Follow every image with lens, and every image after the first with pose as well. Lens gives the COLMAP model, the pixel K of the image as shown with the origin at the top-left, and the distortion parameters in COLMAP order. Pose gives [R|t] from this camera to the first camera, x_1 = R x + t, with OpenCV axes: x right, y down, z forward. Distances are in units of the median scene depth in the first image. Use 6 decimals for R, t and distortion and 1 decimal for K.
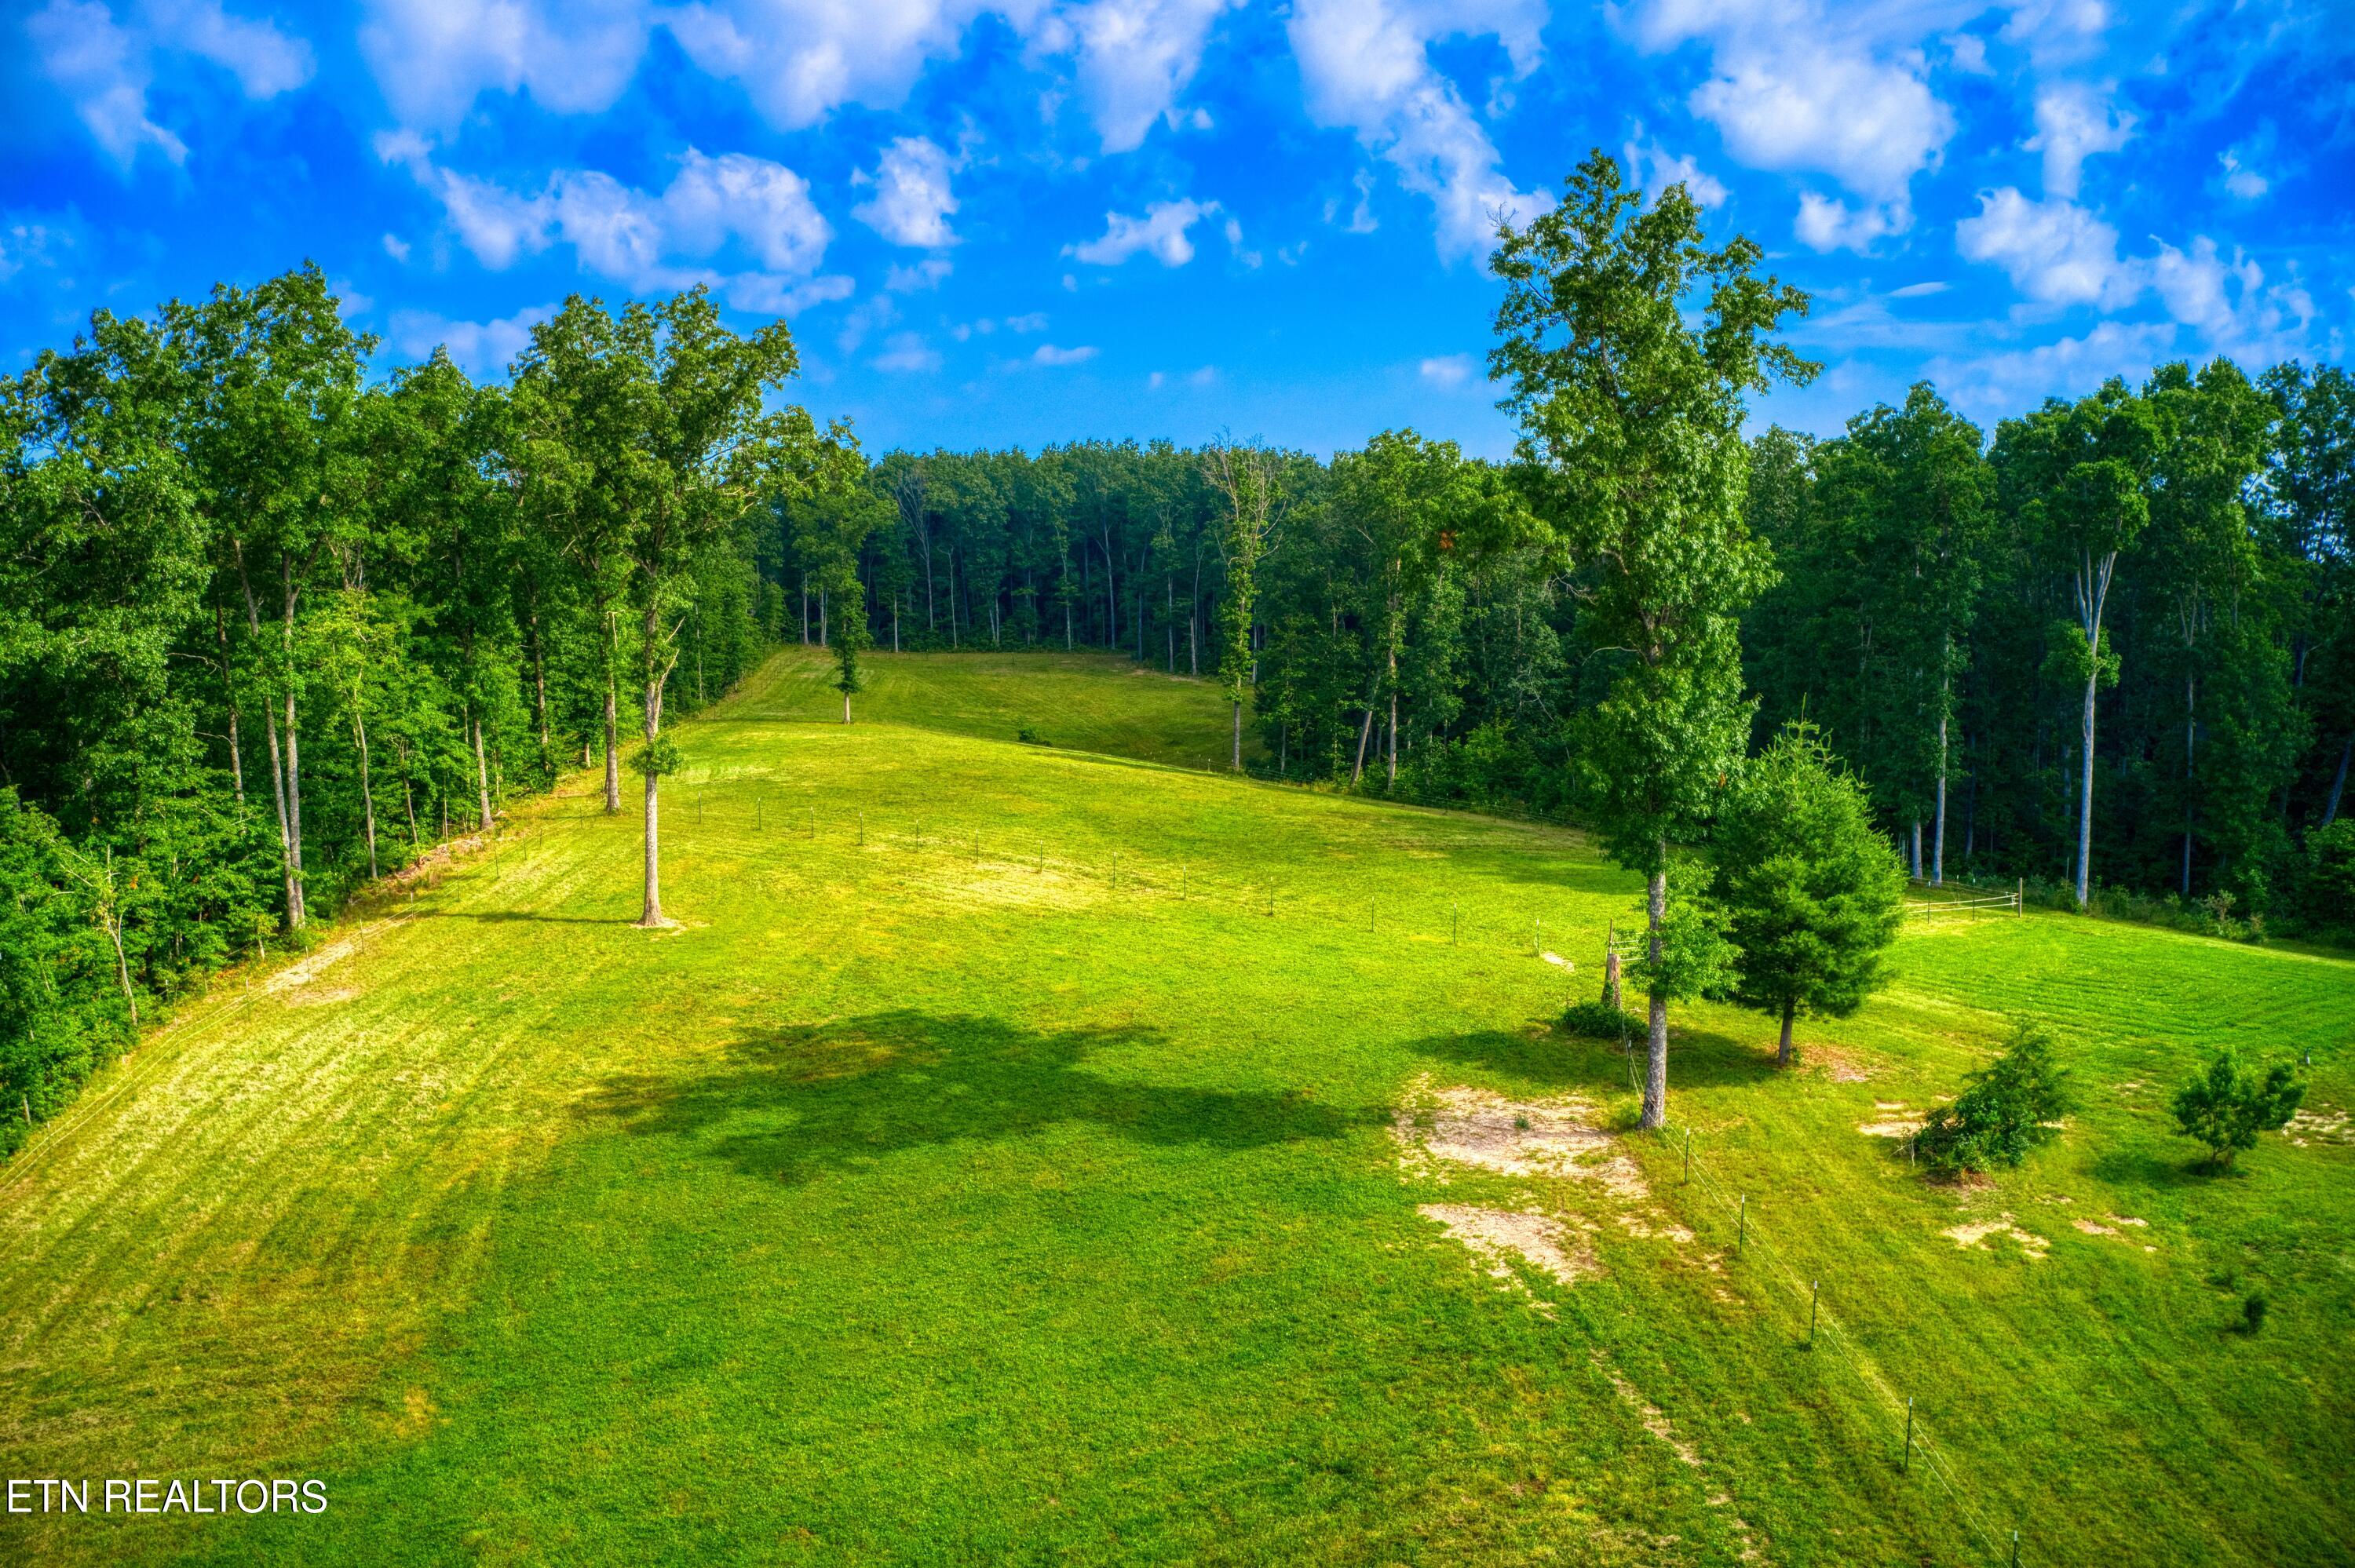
lens RADIAL K [[1853.0, 0, 1157.2], [0, 1853.0, 792.3], [0, 0, 1]] dist [-0.193029, 0.023087]
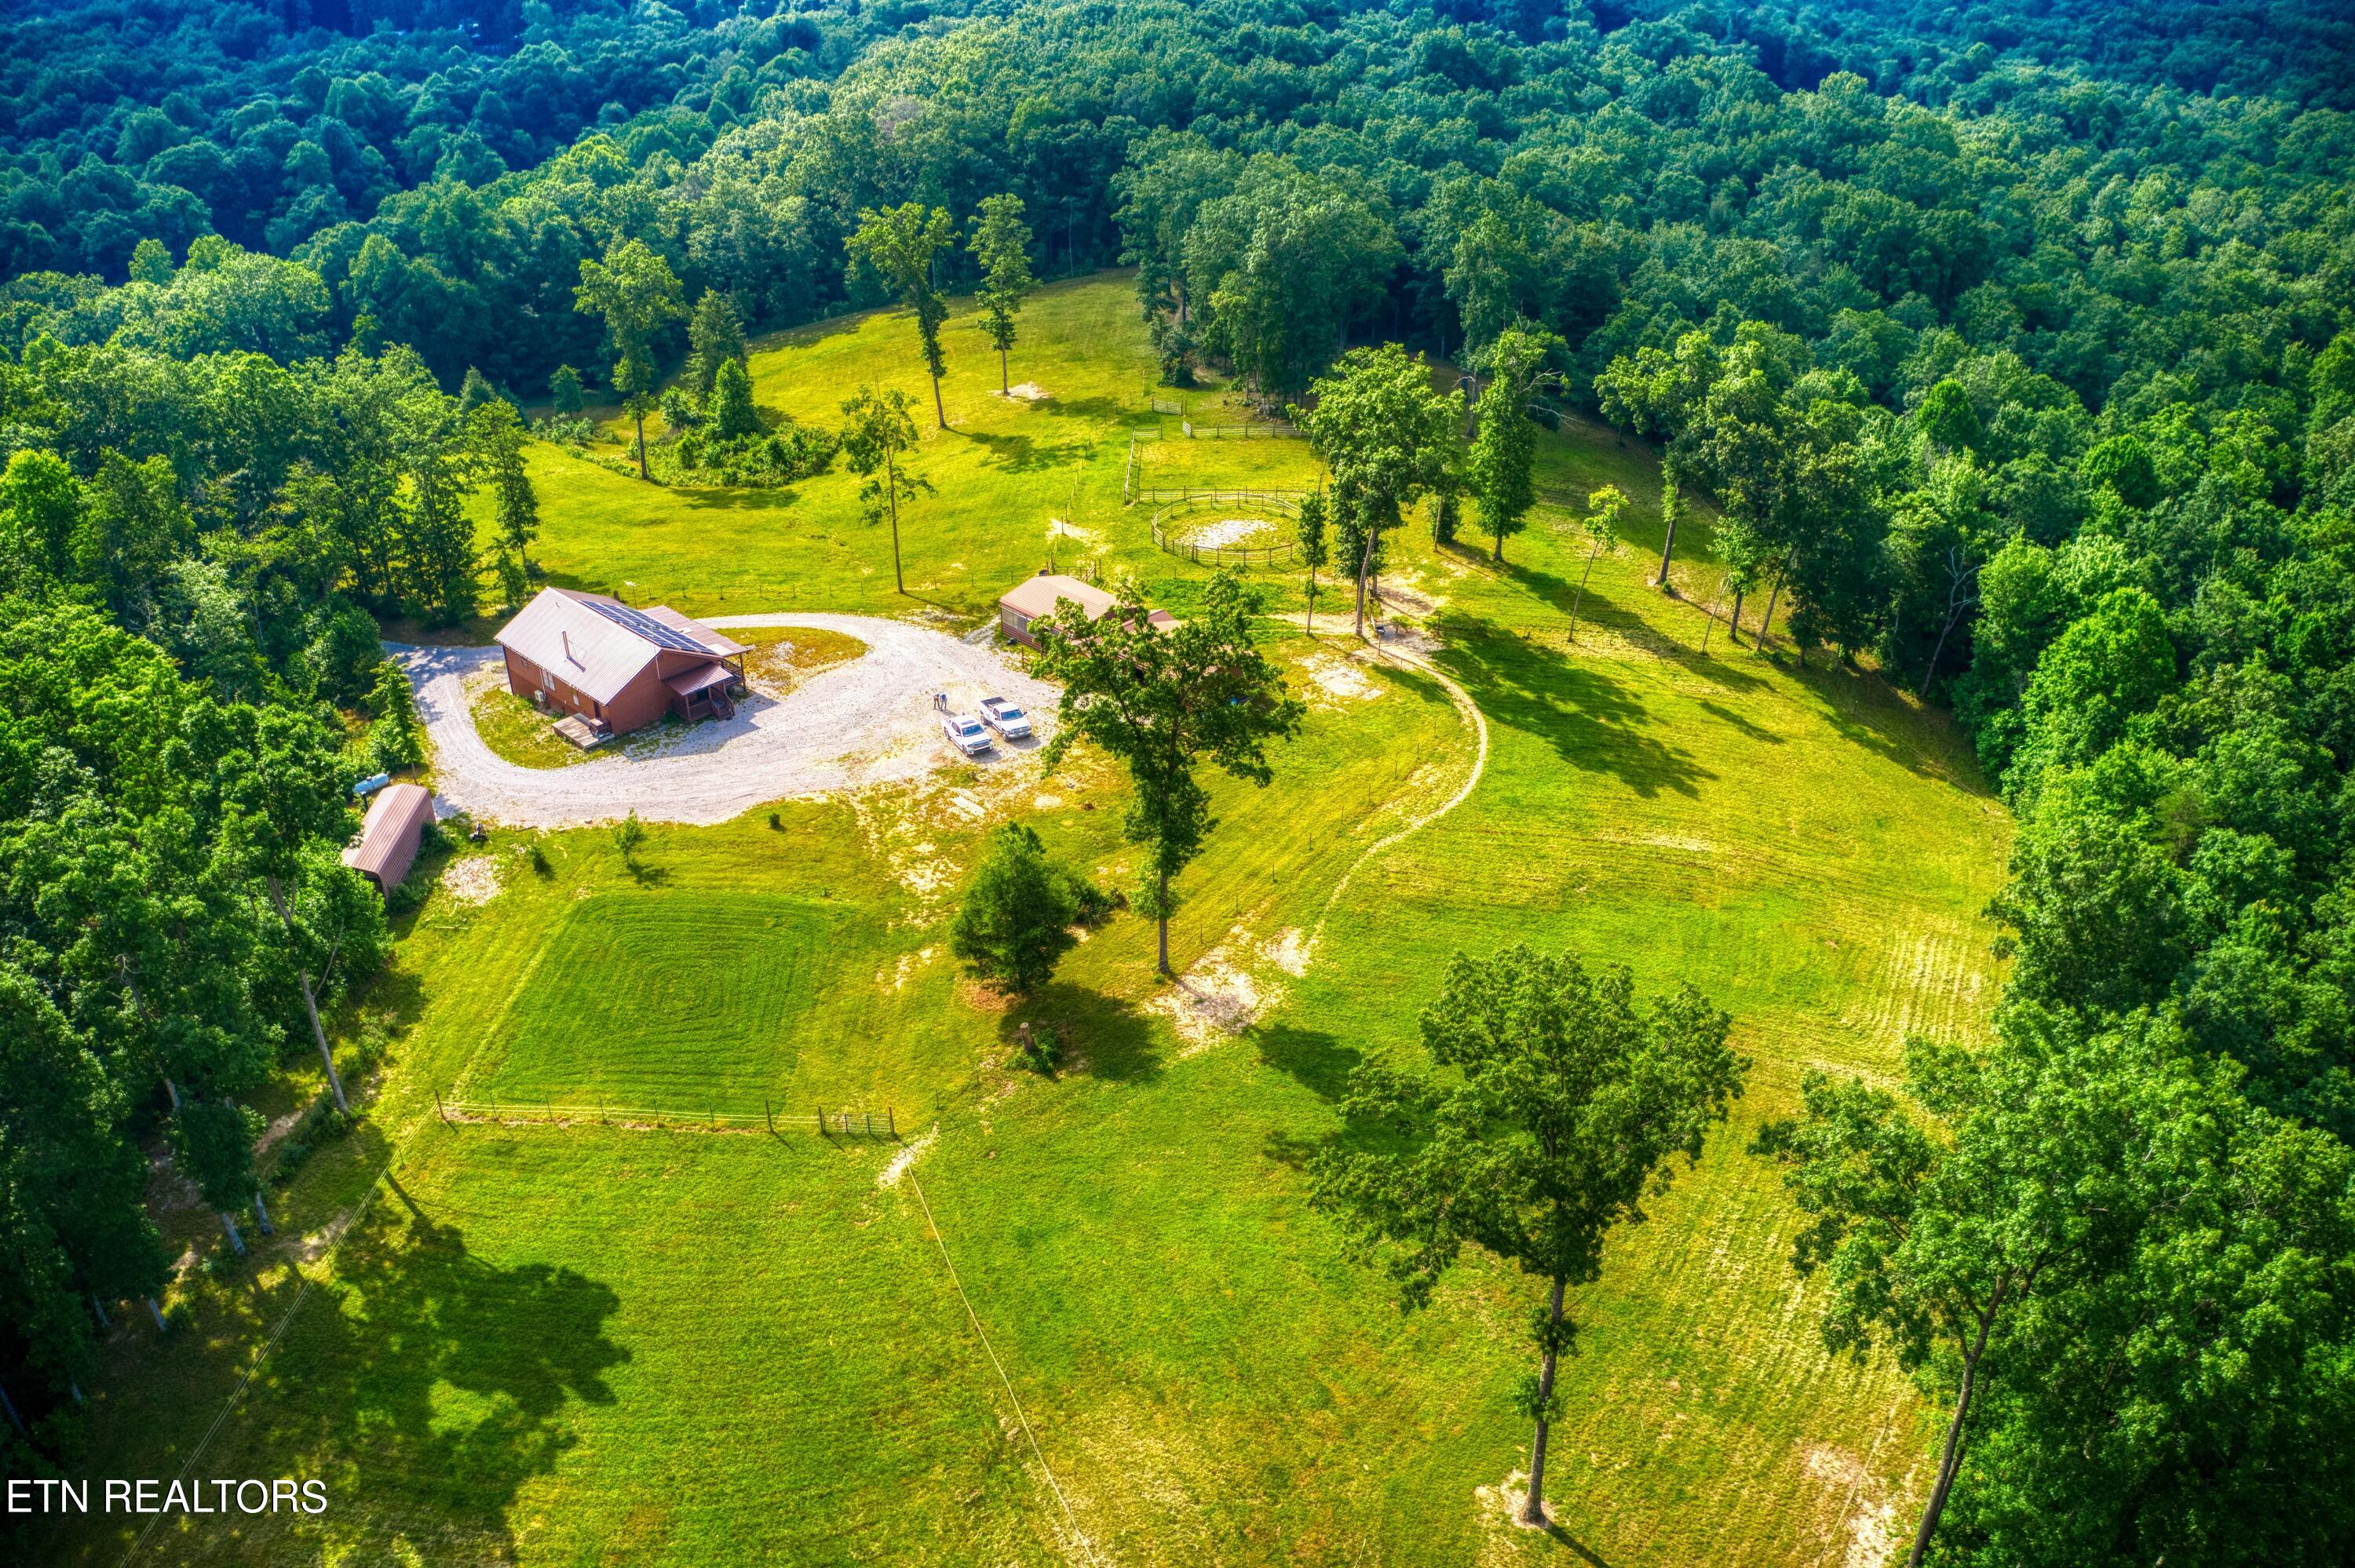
lens RADIAL K [[1853.0, 0, 1172.5], [0, 1853.0, 789.0], [0, 0, 1]] dist [-0.193029, 0.023087]
pose [[-0.853381, -0.242169, 0.461623, -0.676218], [0.063325, 0.830825, 0.552920, -1.166193], [-0.517427, 0.501083, -0.693675, 2.310768]]
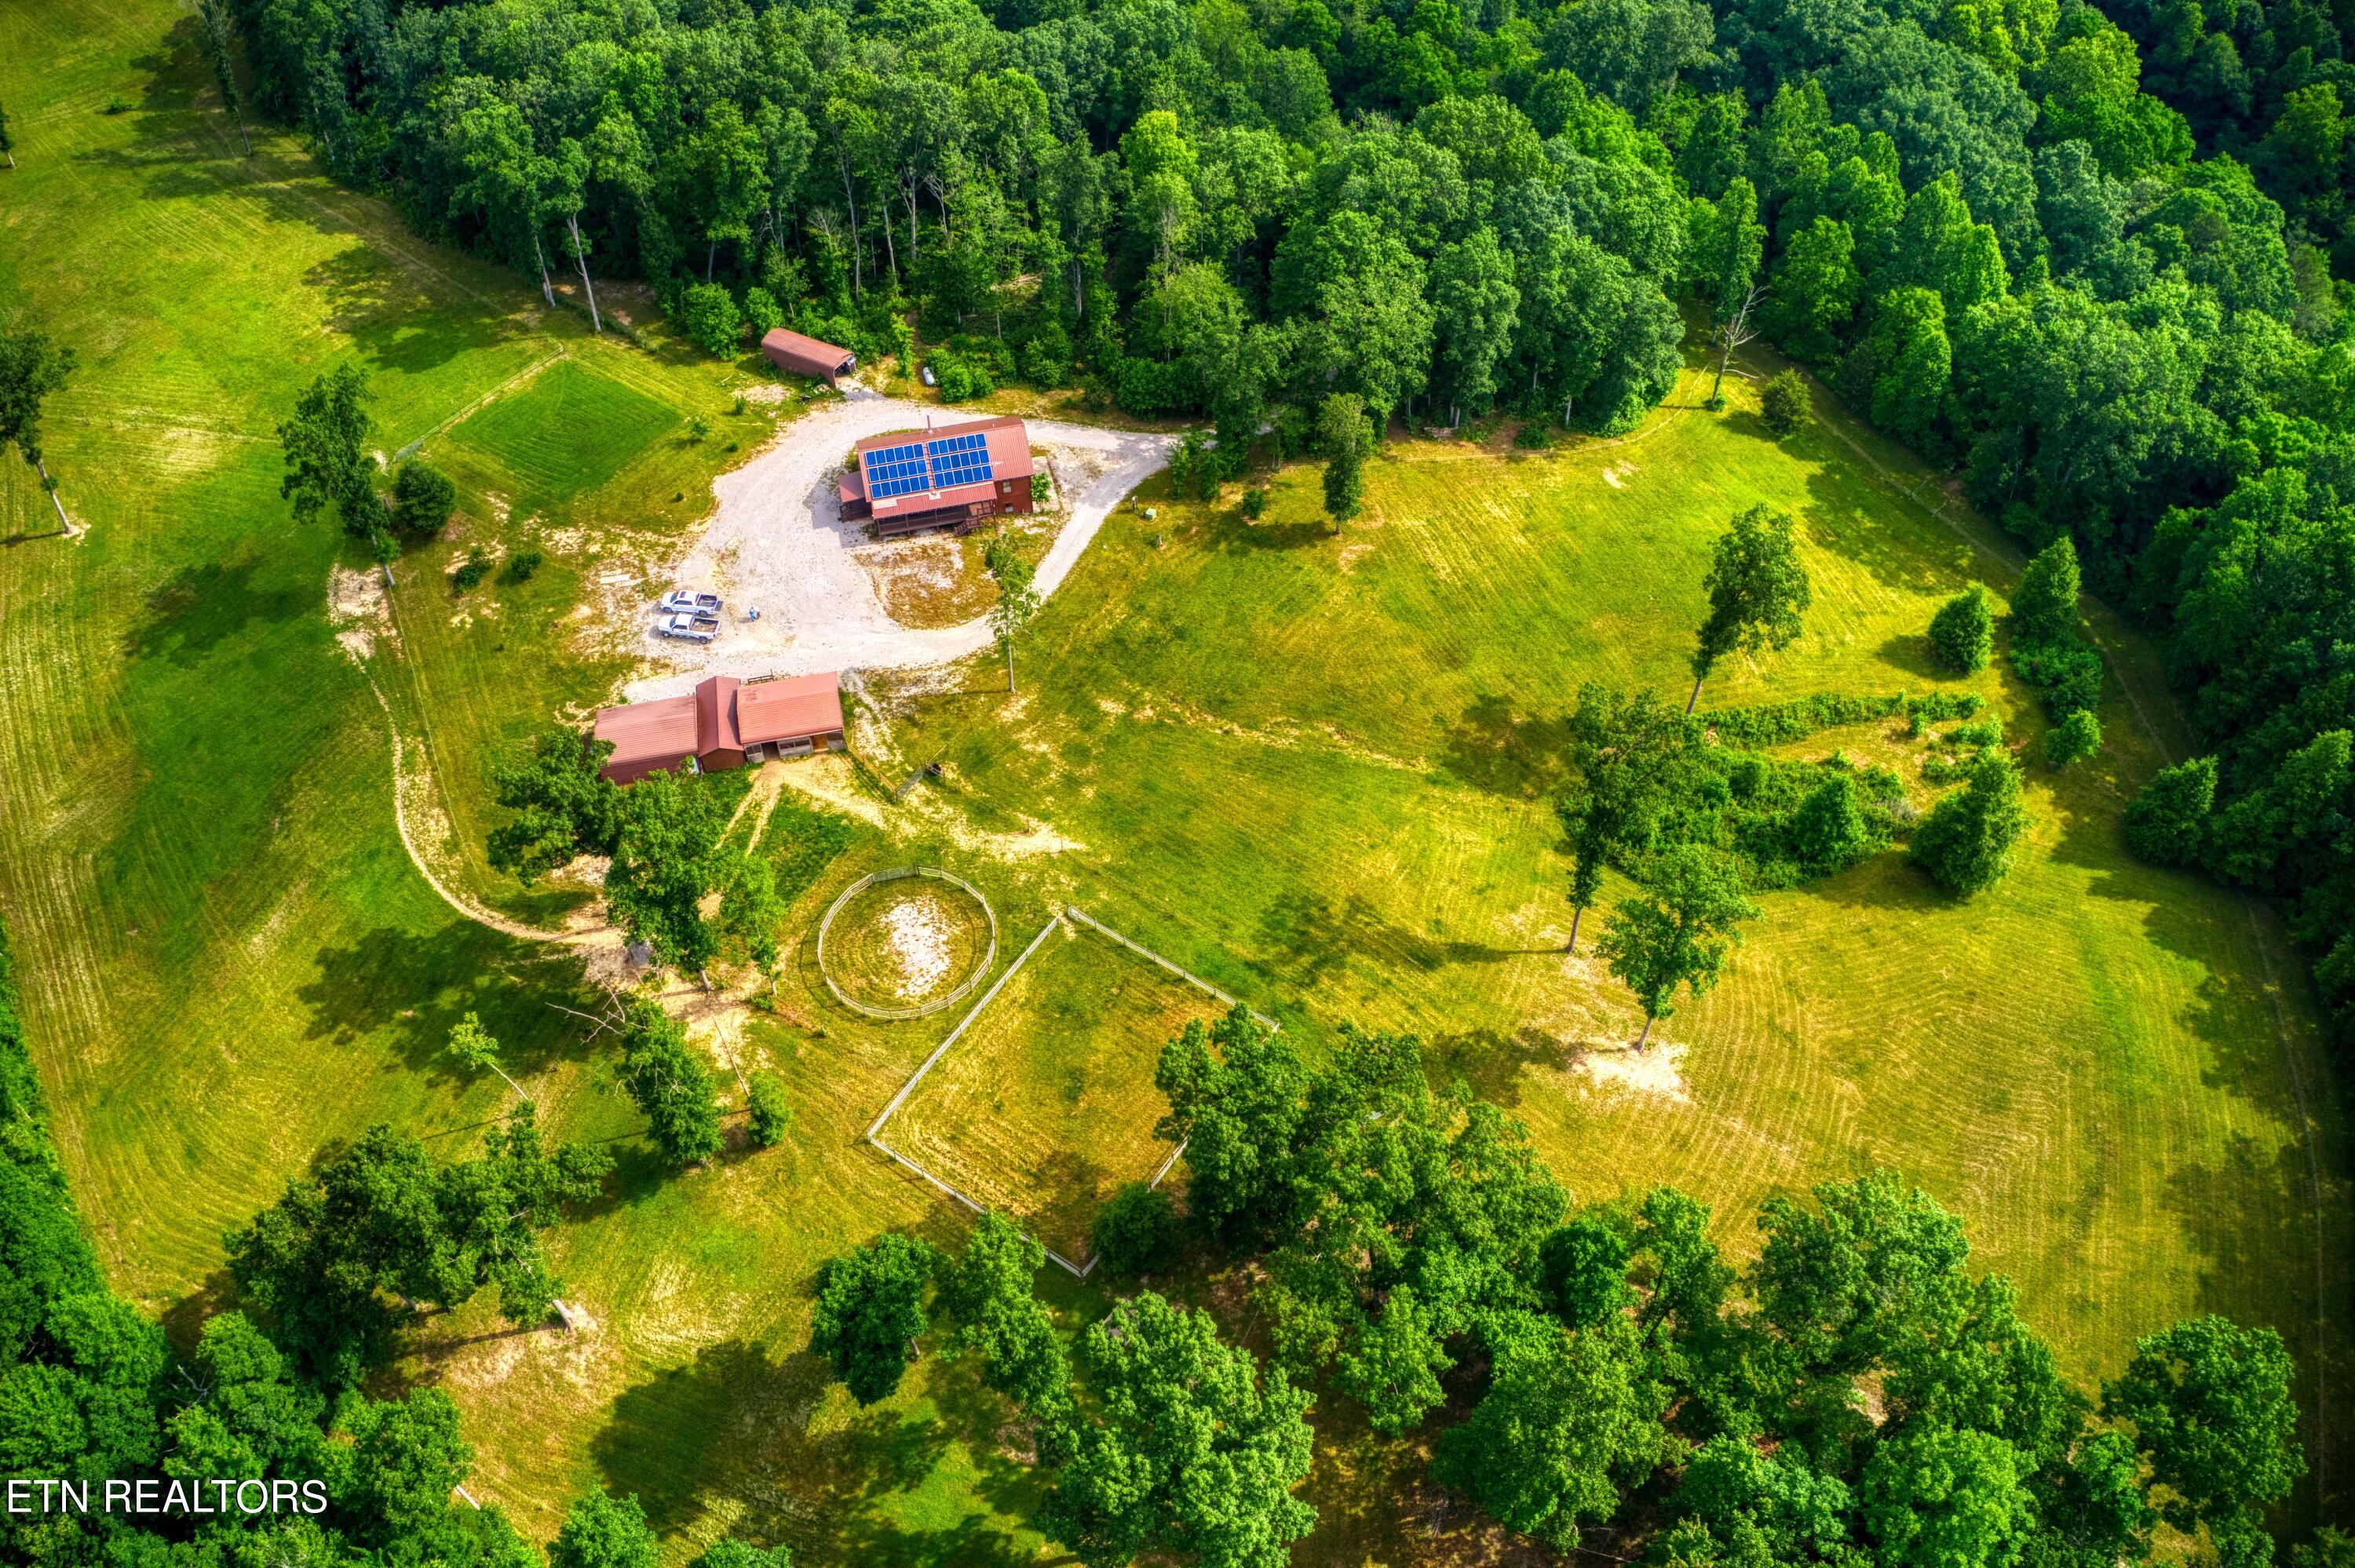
lens RADIAL K [[1853.0, 0, 1171.5], [0, 1853.0, 779.3], [0, 0, 1]] dist [-0.193029, 0.023087]
pose [[0.900392, -0.325873, 0.288272, 0.512782], [0.045367, 0.729283, 0.682706, -1.938642], [-0.432708, -0.601625, 0.671425, -2.408214]]
